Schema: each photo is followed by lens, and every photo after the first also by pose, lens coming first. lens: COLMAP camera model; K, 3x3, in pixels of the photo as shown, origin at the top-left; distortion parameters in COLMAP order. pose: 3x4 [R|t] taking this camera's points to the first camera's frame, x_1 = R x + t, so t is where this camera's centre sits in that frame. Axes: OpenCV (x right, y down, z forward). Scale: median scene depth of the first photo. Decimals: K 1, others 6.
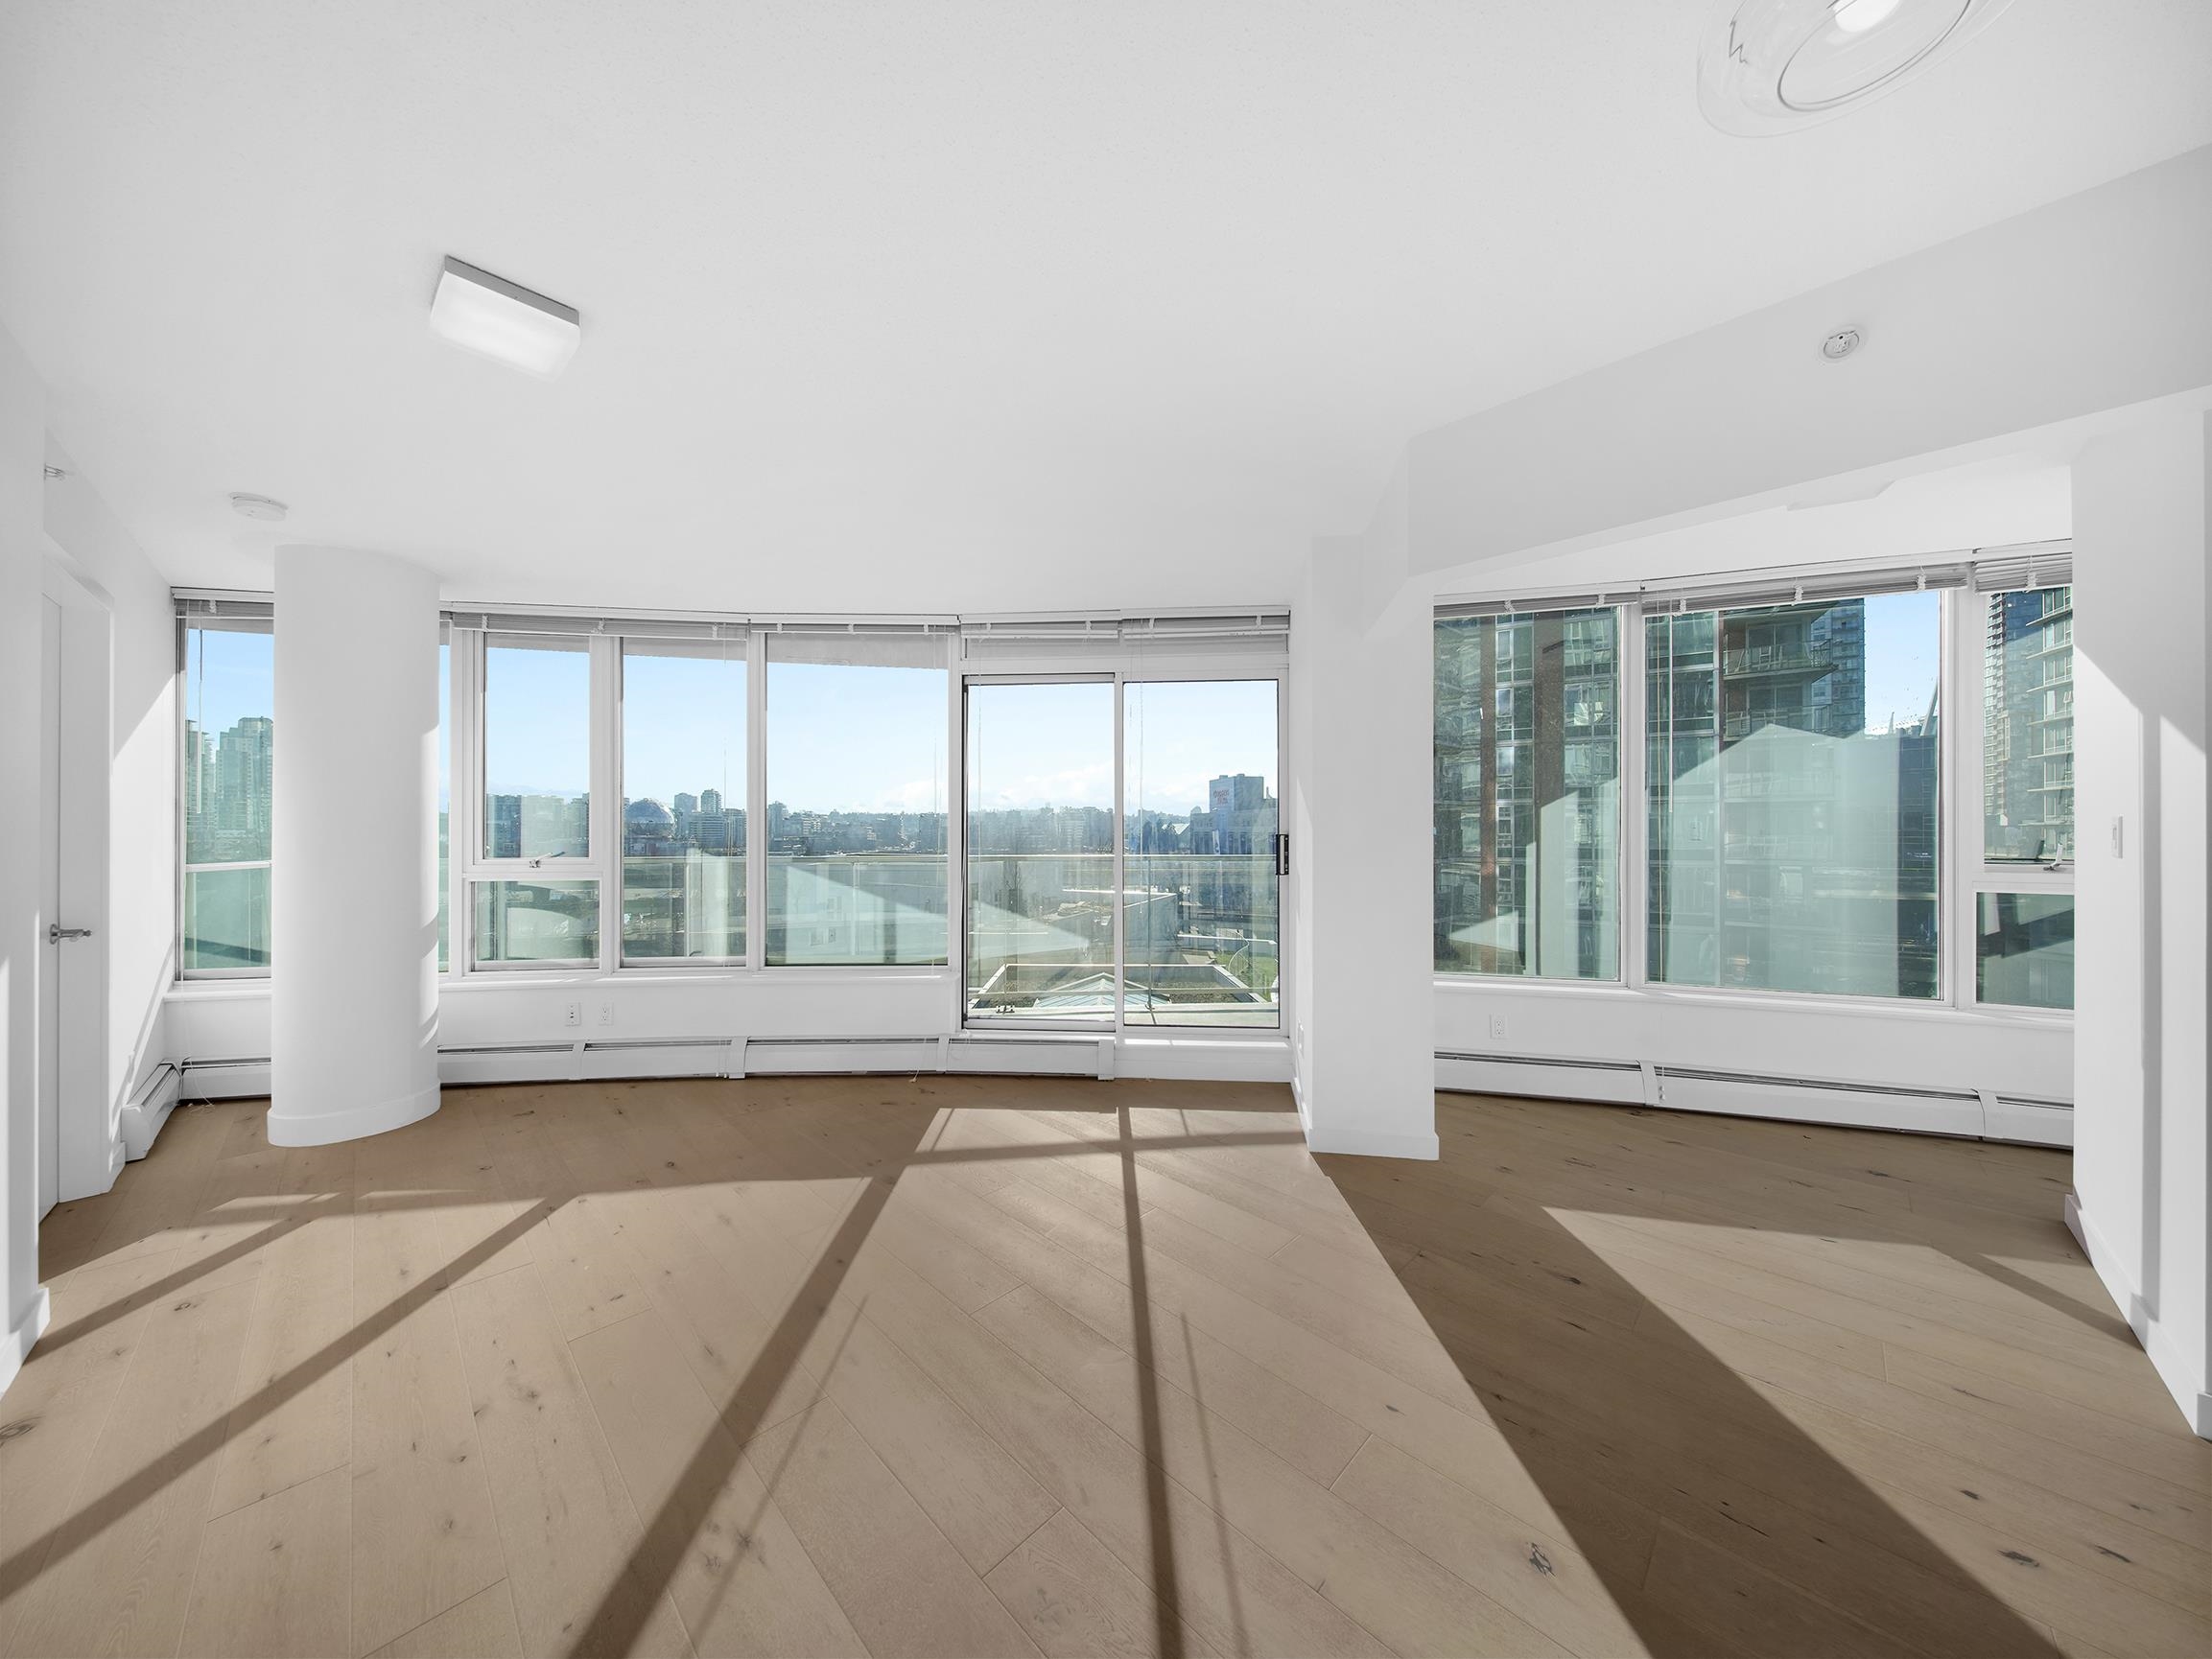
lens RADIAL K [[733.8, 0, 1103.5], [0, 733.8, 823.7], [0, 0, 1]] dist [0.009018, -0.005575]
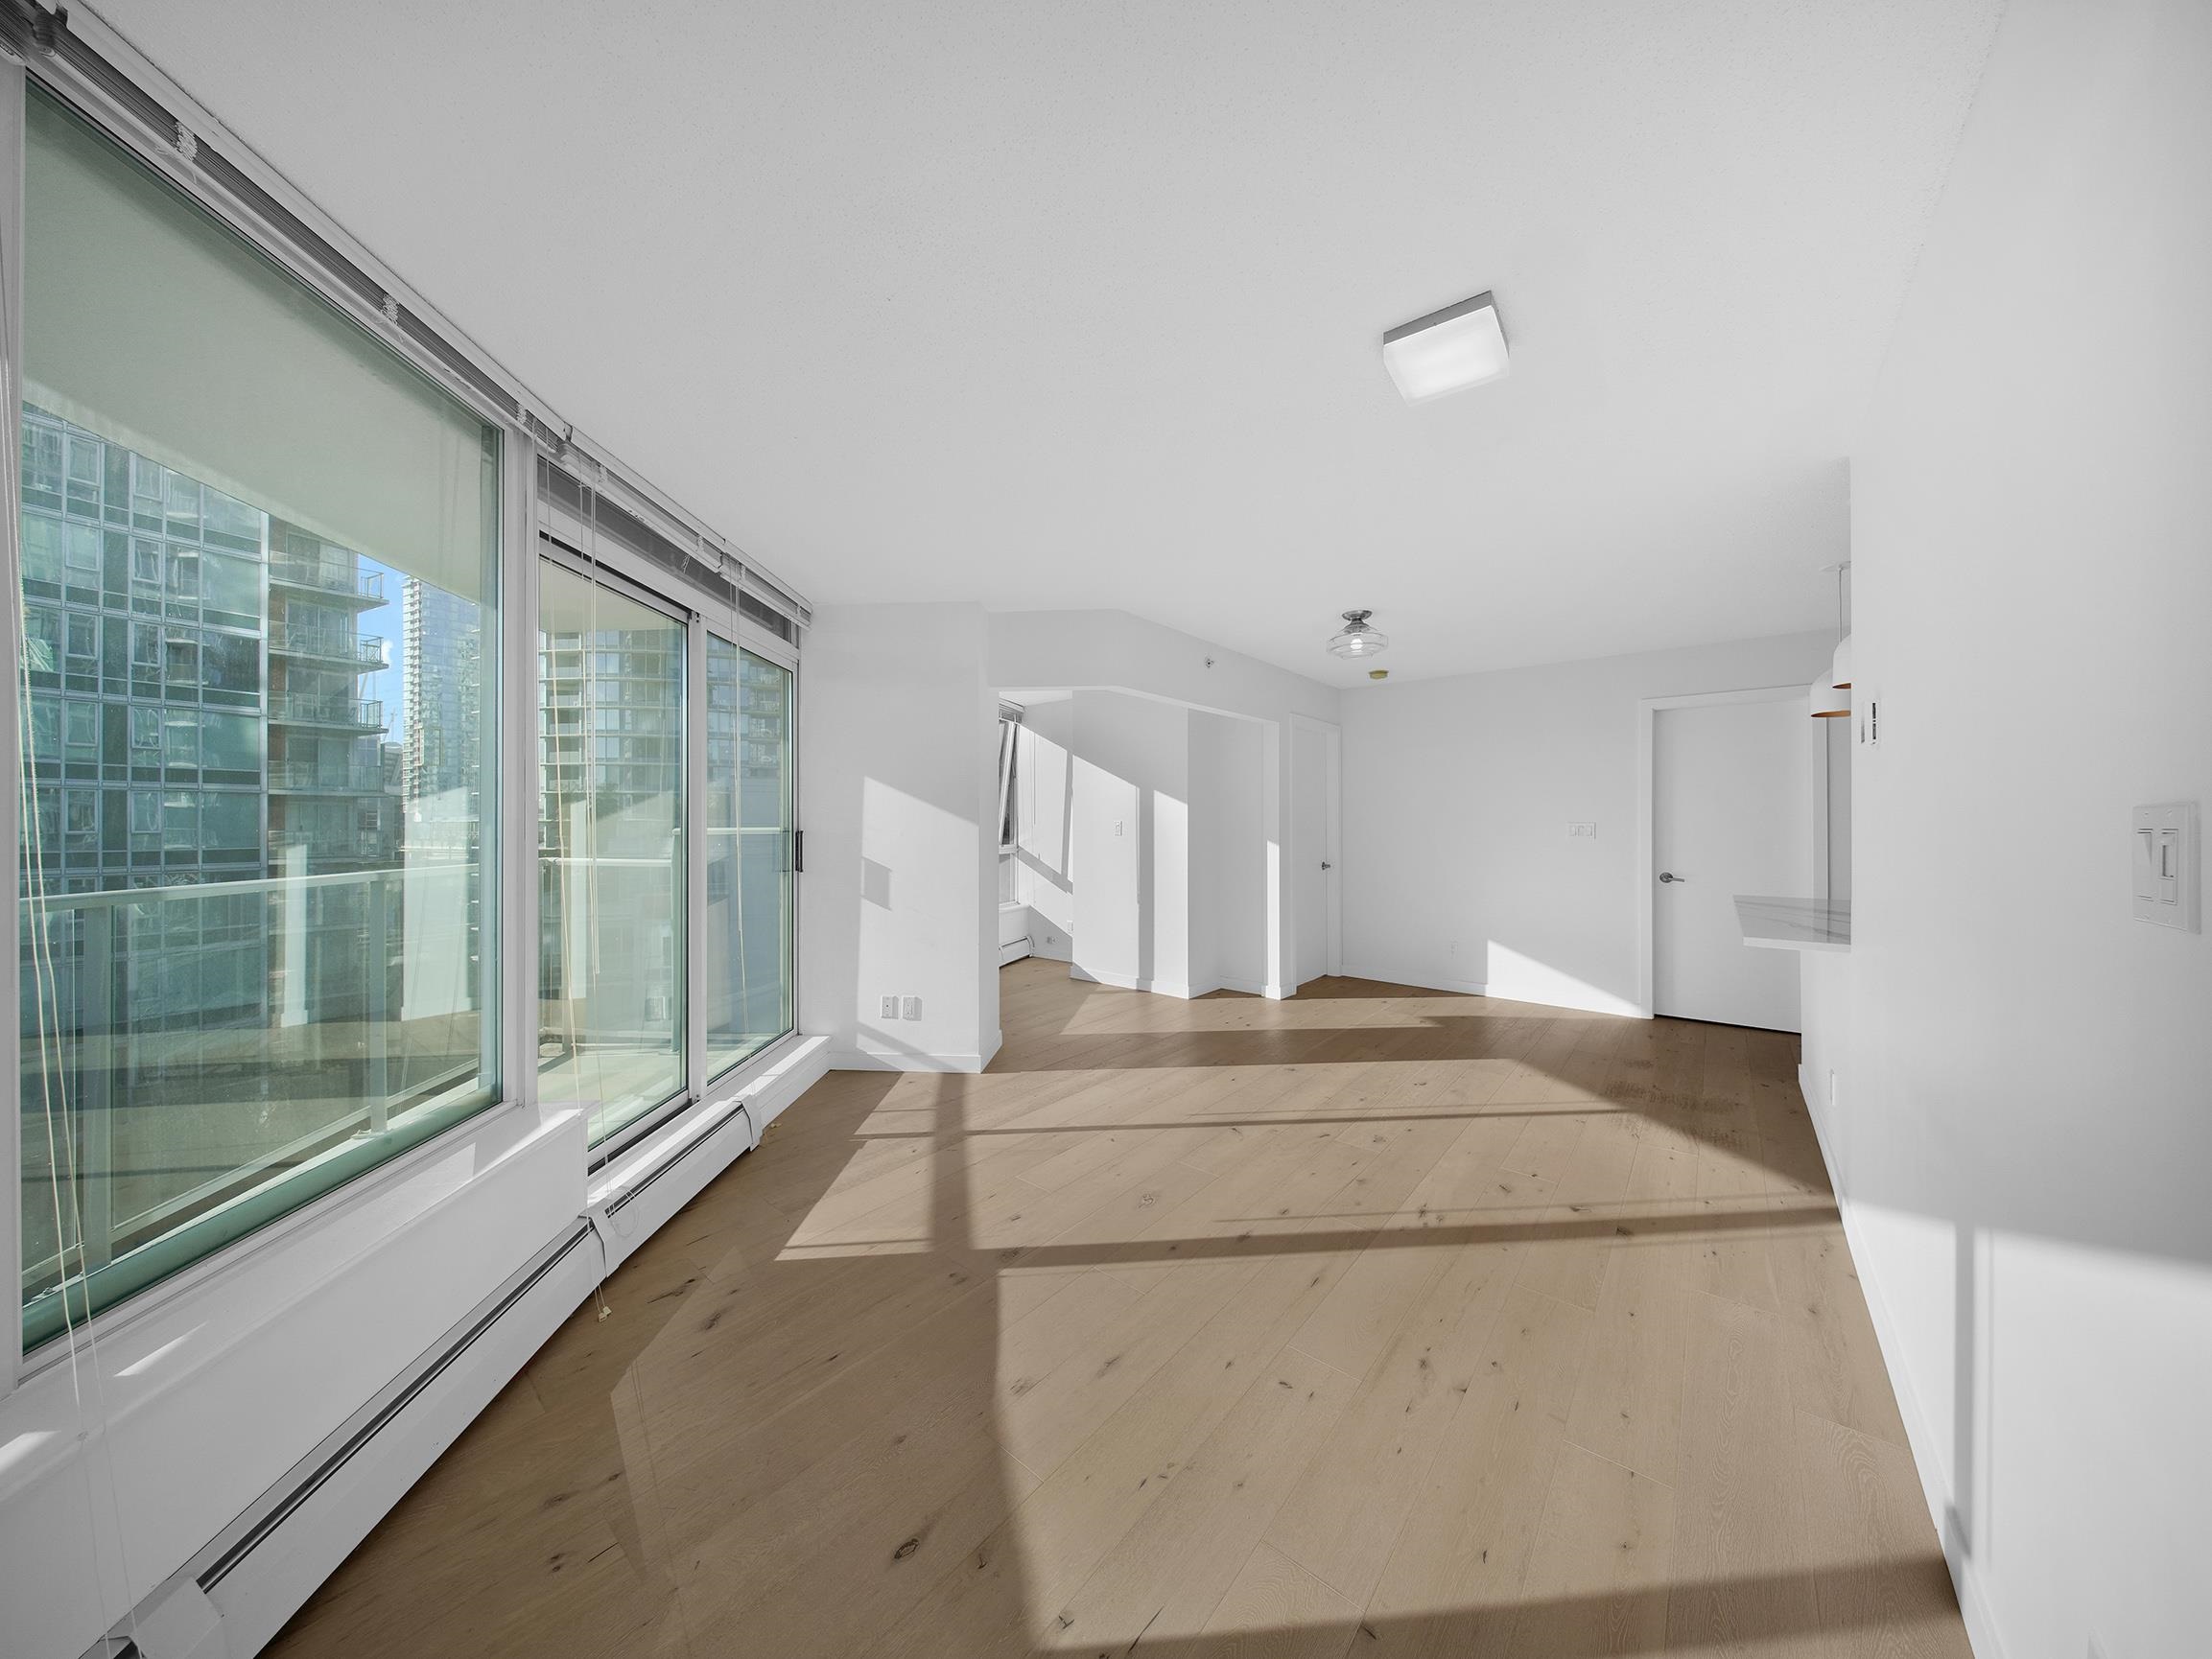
lens RADIAL K [[733.8, 0, 1103.5], [0, 733.8, 823.7], [0, 0, 1]] dist [0.009018, -0.005575]
pose [[-0.084835, 0.002872, 0.996391, -0.774239], [-0.009004, 0.999953, -0.003649, 0.004441], [-0.996354, -0.009281, -0.084806, 0.671259]]
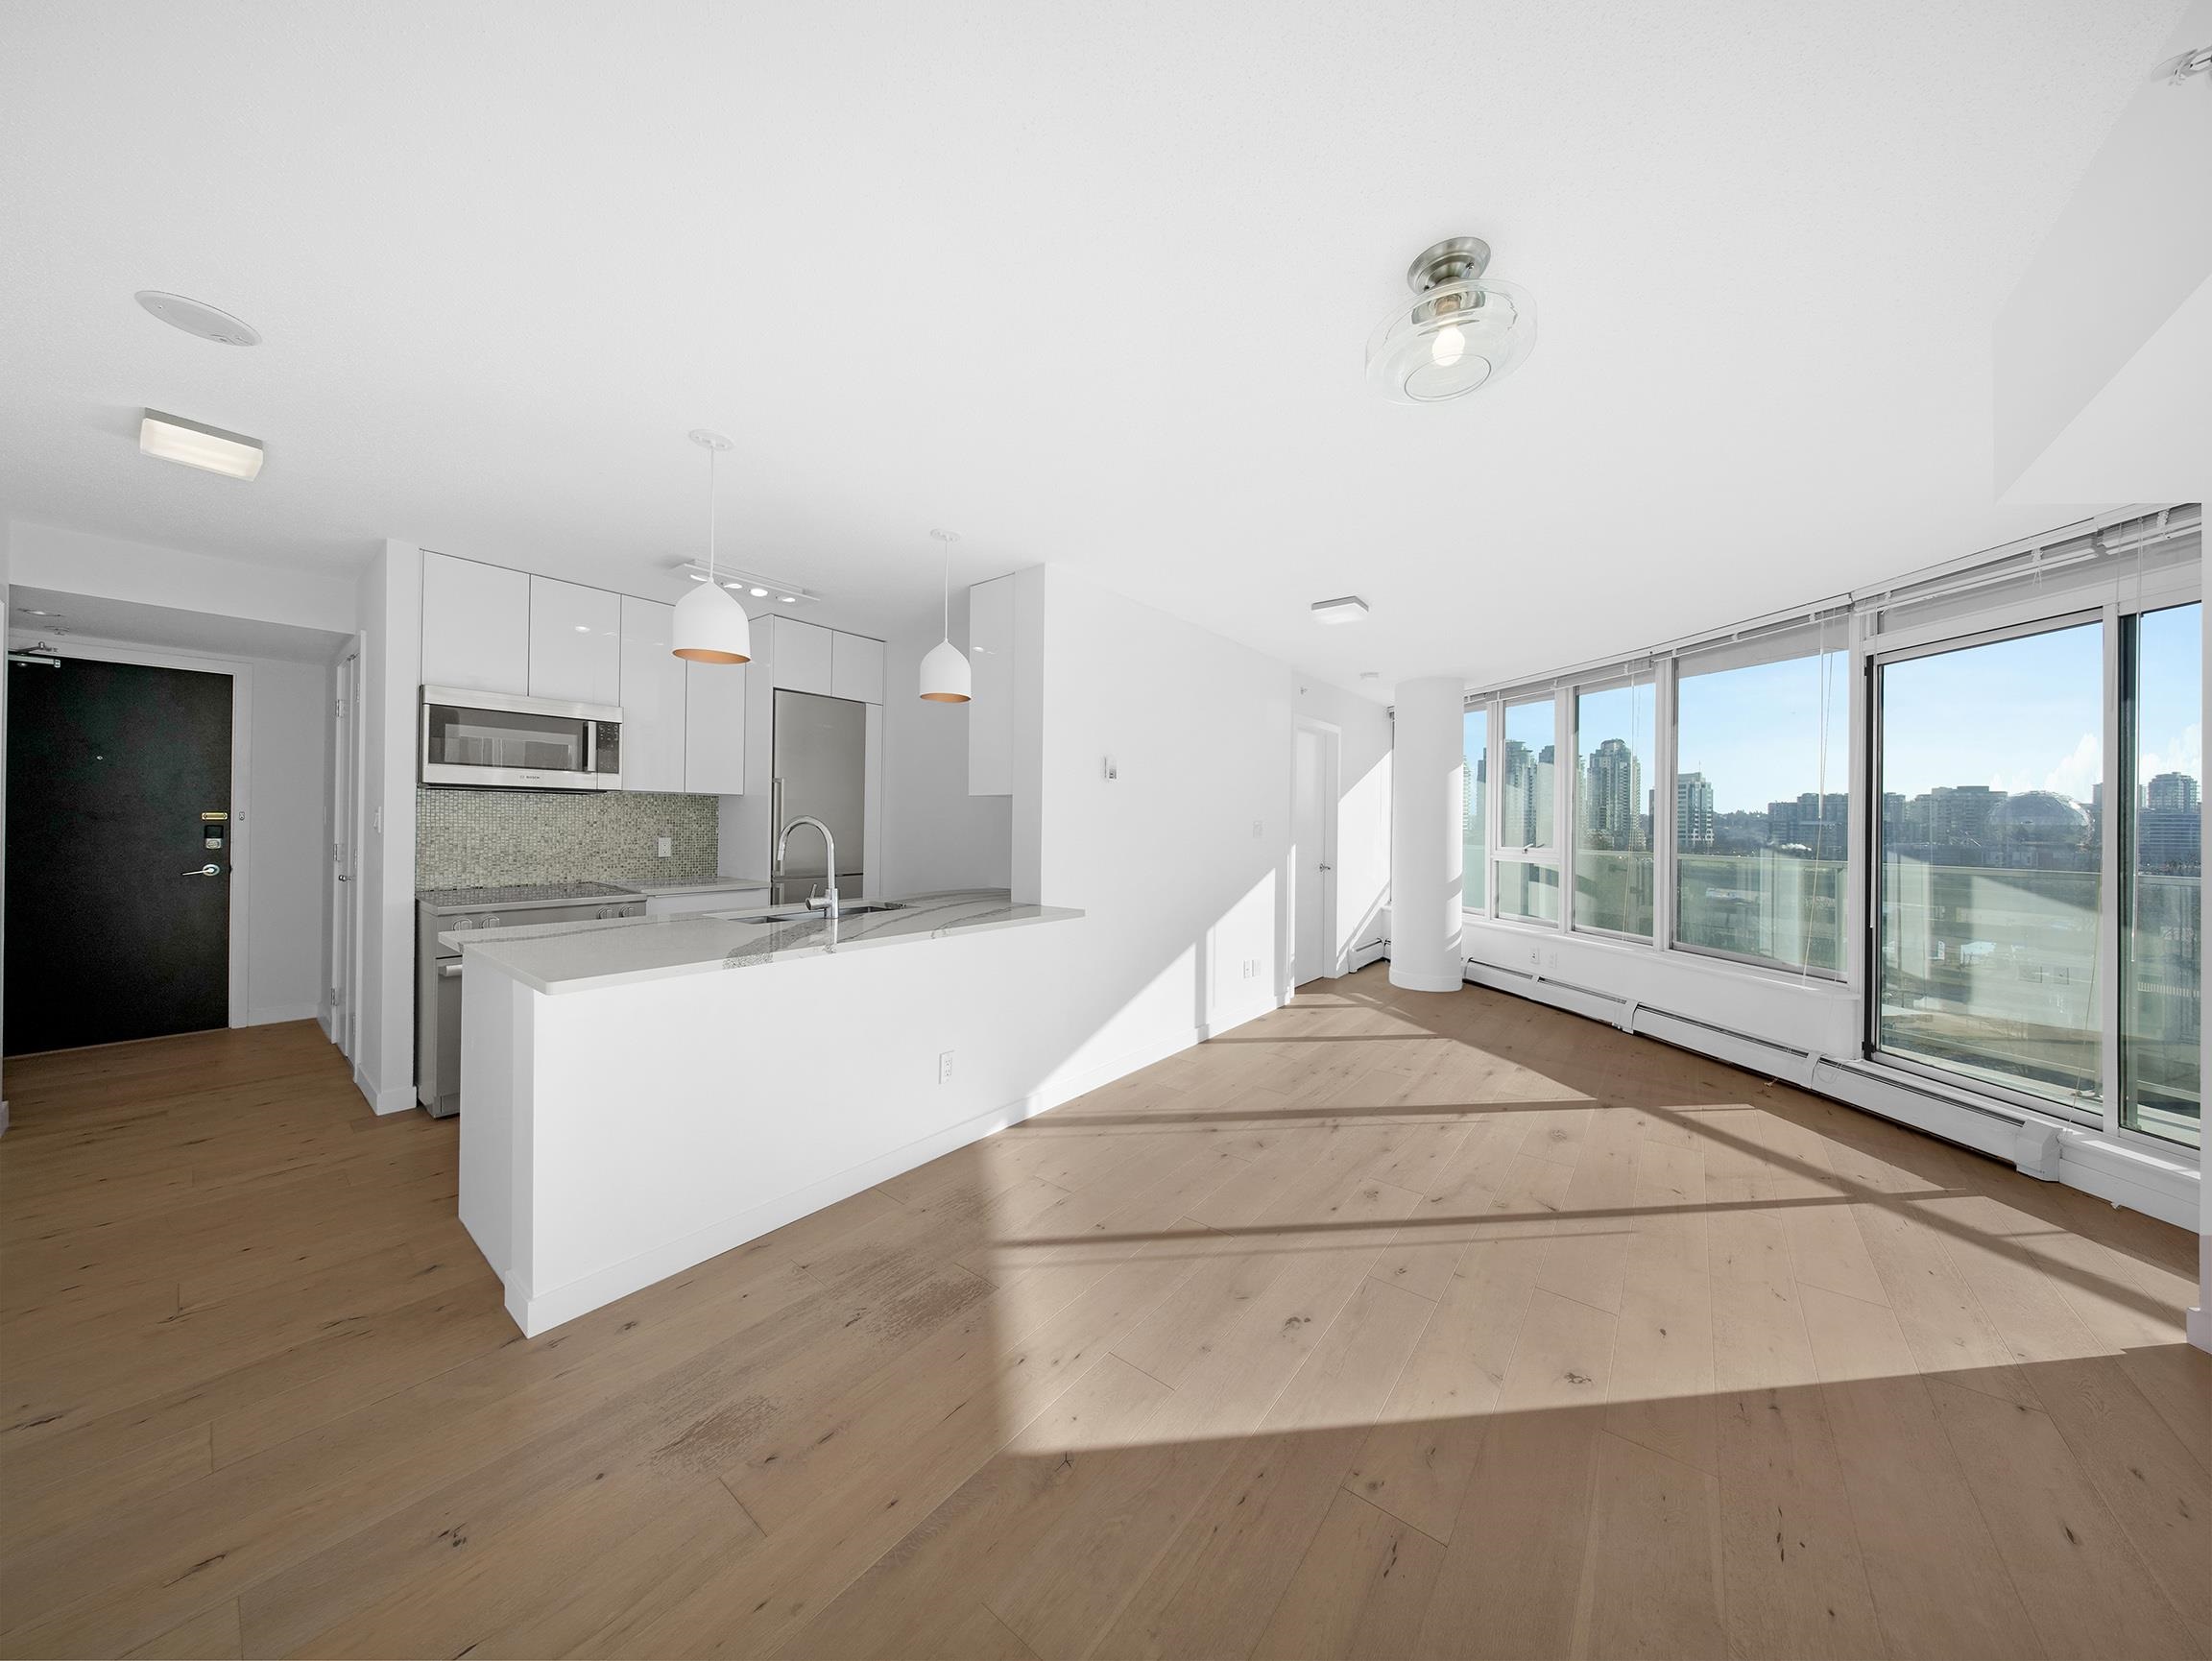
lens RADIAL K [[730.8, 0, 1107.4], [0, 730.8, 818.2], [0, 0, 1]] dist [0.015061, -0.006559]
pose [[0.109398, -0.004724, -0.993987, 0.608867], [-0.003777, 0.999980, -0.005168, -0.000892], [0.993991, 0.004319, 0.109378, 0.002172]]
